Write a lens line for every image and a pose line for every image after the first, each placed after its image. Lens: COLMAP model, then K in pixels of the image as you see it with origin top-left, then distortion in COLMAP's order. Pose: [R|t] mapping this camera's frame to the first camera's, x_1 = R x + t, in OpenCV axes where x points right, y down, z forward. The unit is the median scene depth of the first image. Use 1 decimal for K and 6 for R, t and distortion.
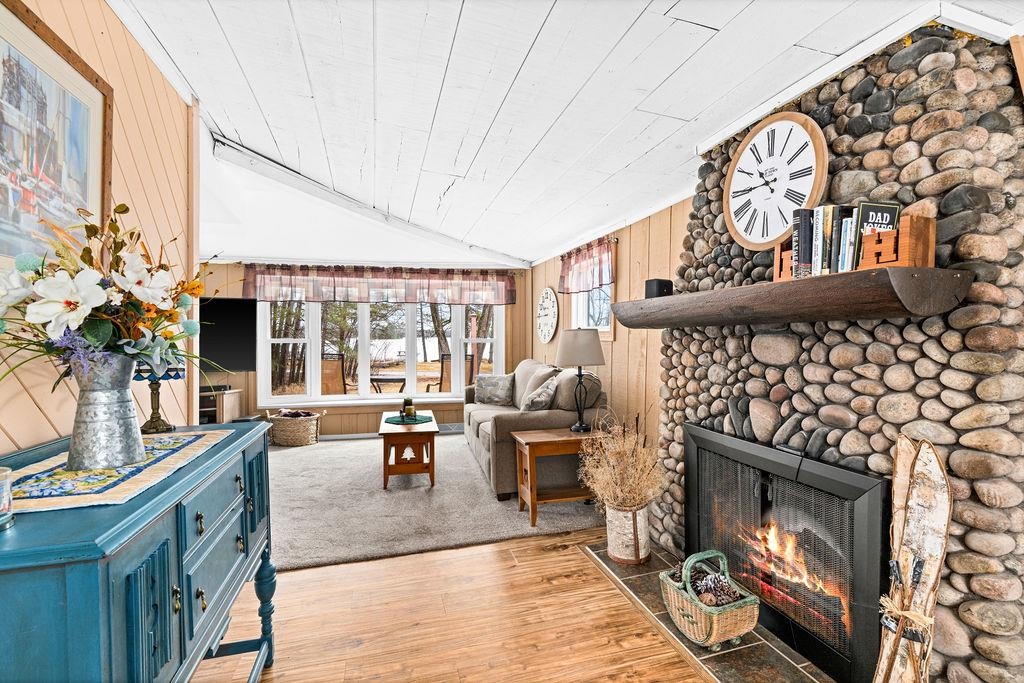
lens RADIAL K [[497.7, 0, 508.4], [0, 497.7, 343.3], [0, 0, 1]] dist [-0.000840, 0.000302]
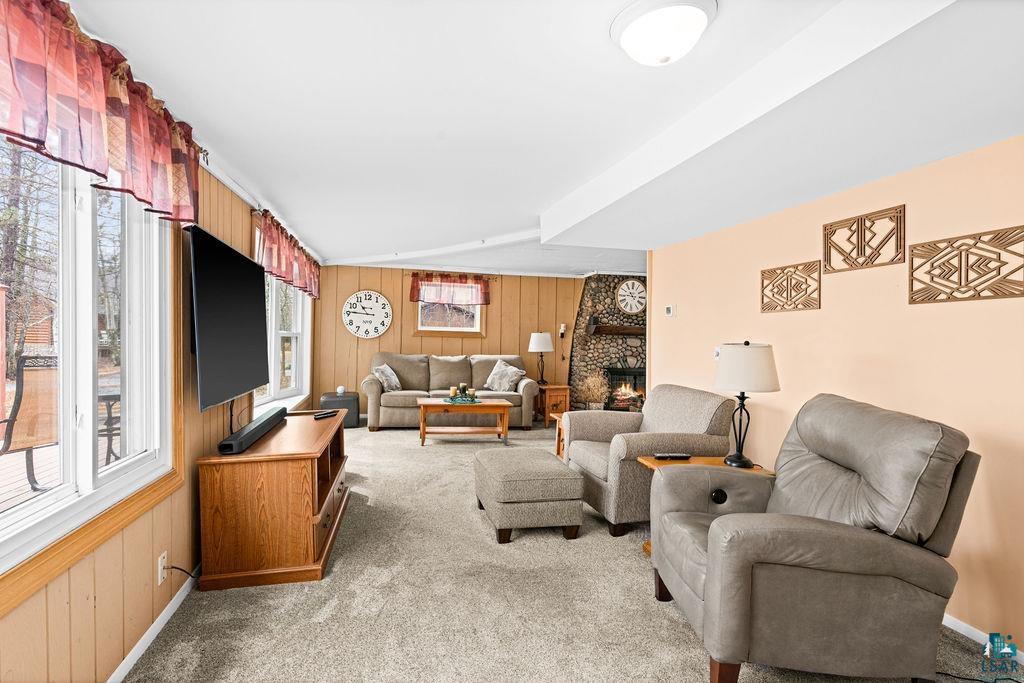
lens RADIAL K [[491.2, 0, 514.1], [0, 491.2, 338.5], [0, 0, 1]] dist [0.002121, -0.000808]
pose [[-0.000203, -0.001688, 0.999999, -2.552988], [-0.011548, 0.999932, 0.001686, -0.010632], [-0.999933, -0.011548, -0.000223, 1.557410]]
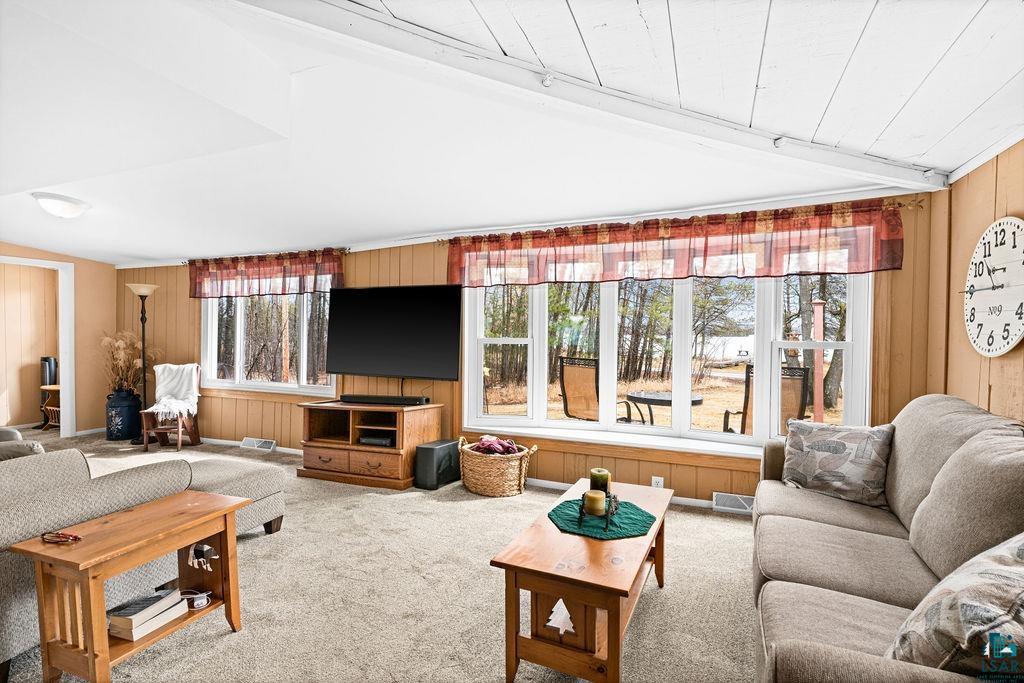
lens RADIAL K [[497.7, 0, 508.4], [0, 497.7, 343.3], [0, 0, 1]] dist [-0.000840, 0.000302]
pose [[0.790080, 0.018719, -0.612718, 0.025518], [-0.015072, 0.999825, 0.011110, -0.023406], [0.612819, 0.000457, 0.790223, 1.022549]]
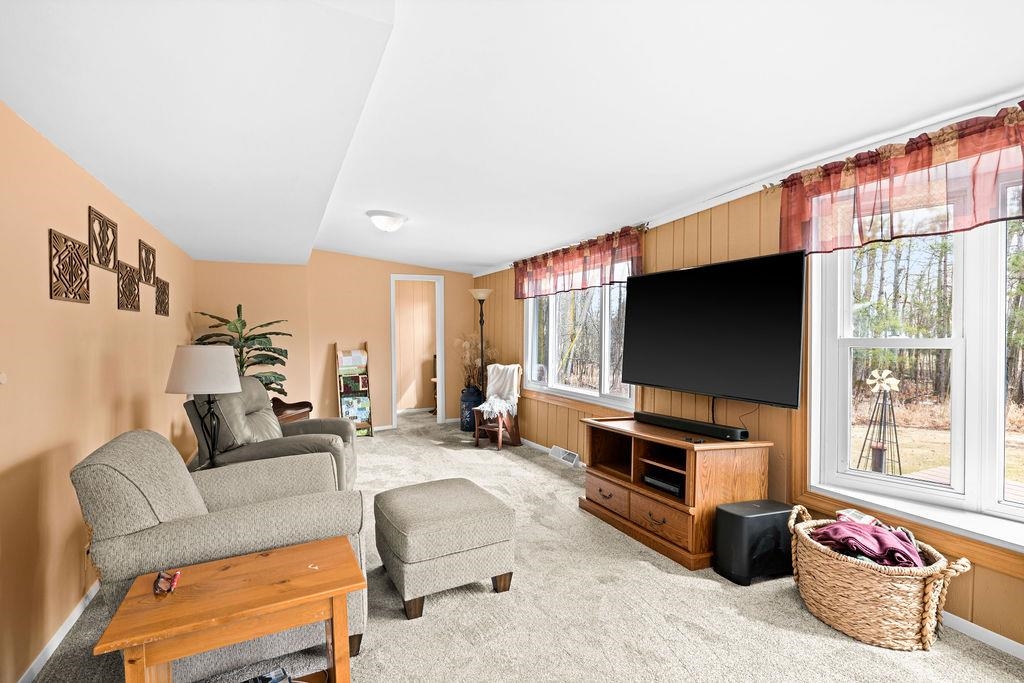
lens RADIAL K [[498.8, 0, 514.3], [0, 498.8, 340.6], [0, 0, 1]] dist [0.001466, 0.001085]
pose [[0.188864, 0.016607, -0.981863, -0.241811], [-0.004500, 0.999861, 0.016046, -0.029646], [0.981993, 0.001388, 0.188913, 1.483063]]
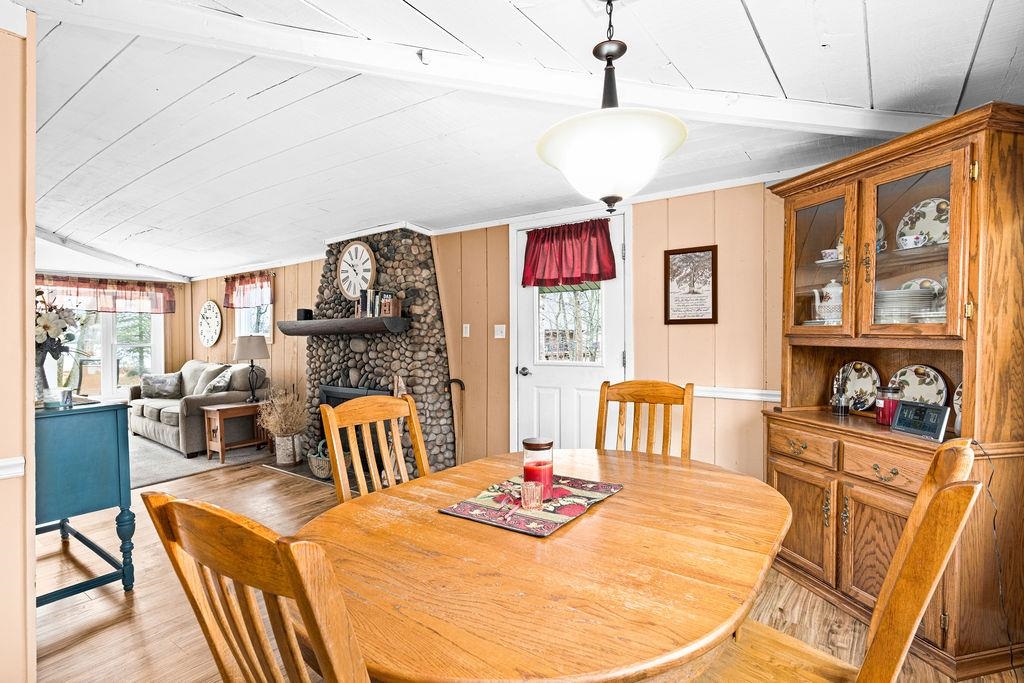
lens RADIAL K [[505.1, 0, 514.8], [0, 505.1, 346.5], [0, 0, 1]] dist [-0.001882, 0.000730]
pose [[0.773365, -0.012011, 0.633848, -0.300708], [0.014336, 0.999896, 0.001456, 0.018959], [-0.633799, 0.007961, 0.773456, -0.996938]]
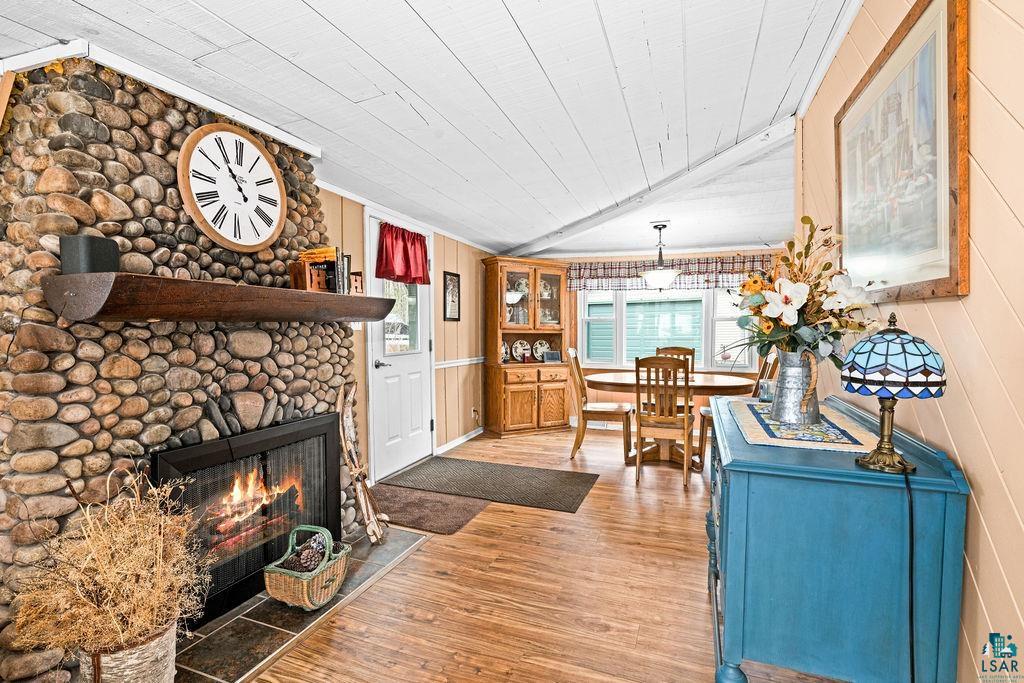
lens RADIAL K [[497.7, 0, 508.4], [0, 497.7, 343.3], [0, 0, 1]] dist [-0.000840, 0.000302]
pose [[-0.820150, -0.011189, 0.572039, -0.477111], [0.015910, 0.998976, 0.042351, -0.022823], [-0.571928, 0.043835, -0.819132, 1.309843]]
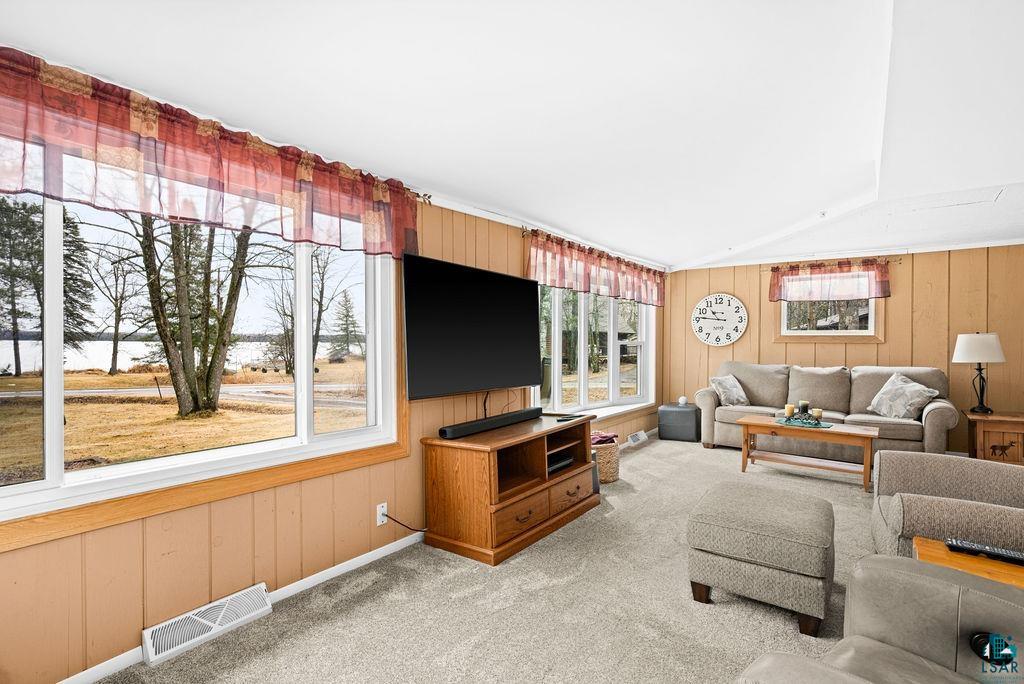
lens RADIAL K [[505.1, 0, 514.8], [0, 505.1, 347.0], [0, 0, 1]] dist [-0.001882, 0.000730]
pose [[0.755048, -0.001142, 0.655669, -2.258088], [0.003147, 0.999993, -0.001882, 0.008776], [-0.655662, 0.003484, 0.755046, 1.104911]]
